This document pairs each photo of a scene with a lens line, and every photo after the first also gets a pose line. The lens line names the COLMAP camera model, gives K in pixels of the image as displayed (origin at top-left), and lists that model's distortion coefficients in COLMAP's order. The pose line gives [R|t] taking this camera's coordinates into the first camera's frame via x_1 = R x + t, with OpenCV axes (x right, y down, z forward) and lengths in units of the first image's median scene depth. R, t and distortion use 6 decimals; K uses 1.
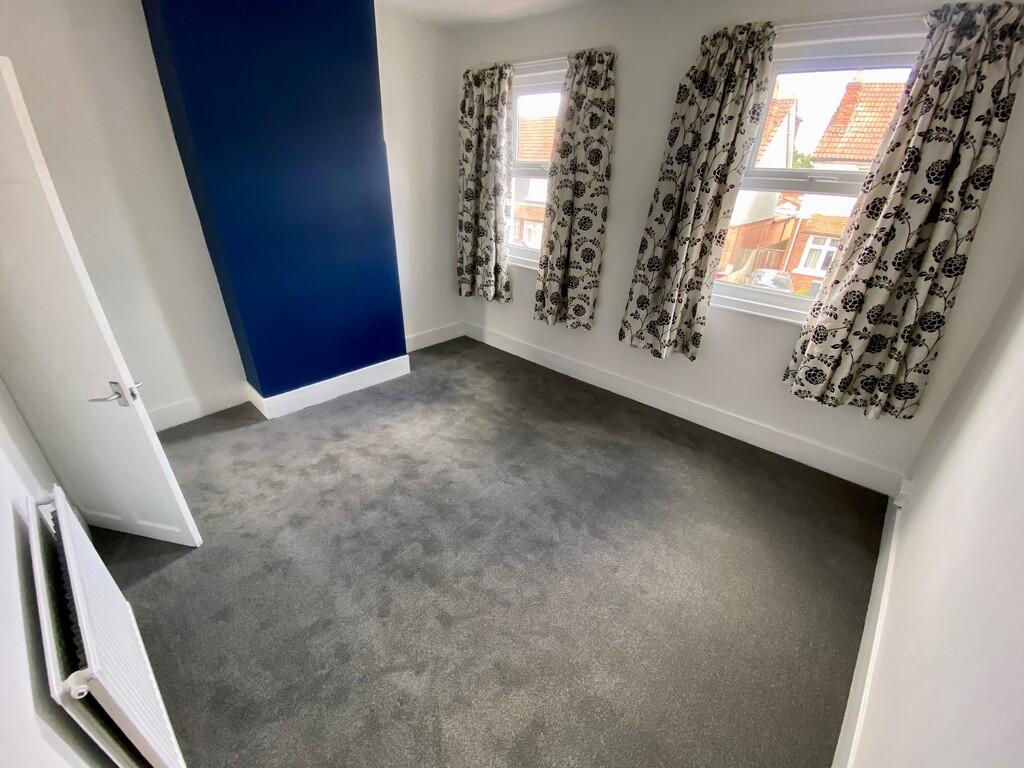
lens RADIAL K [[418.1, 0, 513.4], [0, 418.1, 381.9], [0, 0, 1]] dist [0.000172, -0.000386]
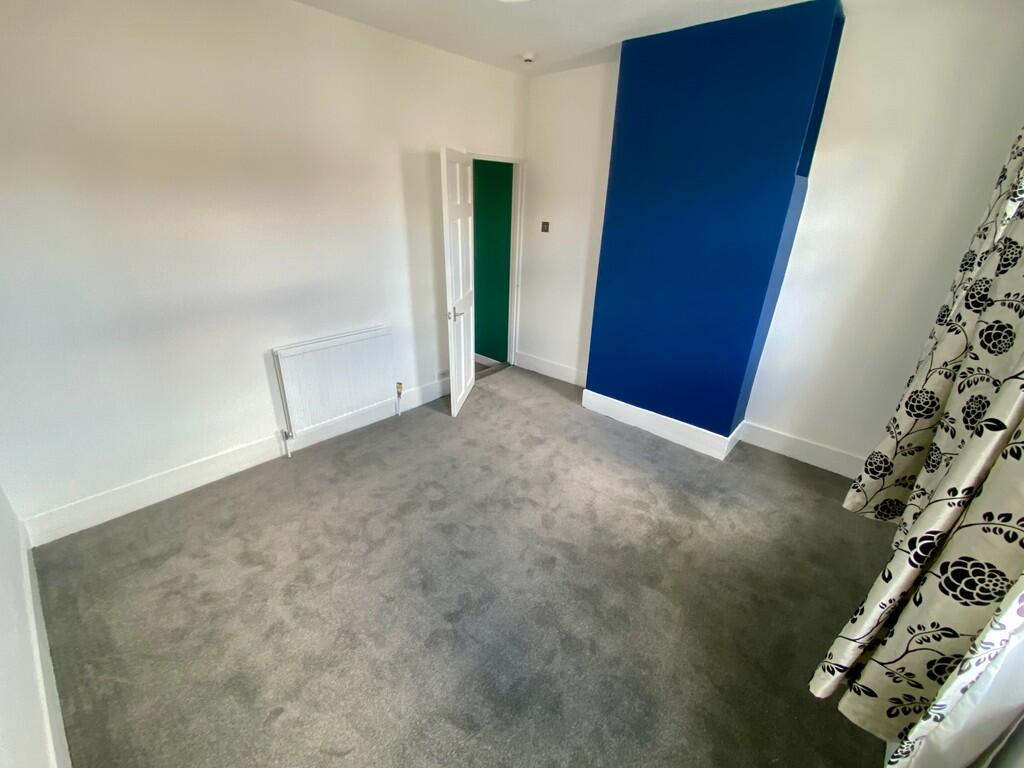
lens RADIAL K [[418.1, 0, 513.4], [0, 418.1, 381.9], [0, 0, 1]] dist [0.000172, -0.000386]
pose [[0.010393, 0.352593, -0.935719, 0.542771], [-0.475833, 0.824773, 0.305502, -0.247399], [0.879474, 0.442071, 0.176347, 0.561197]]
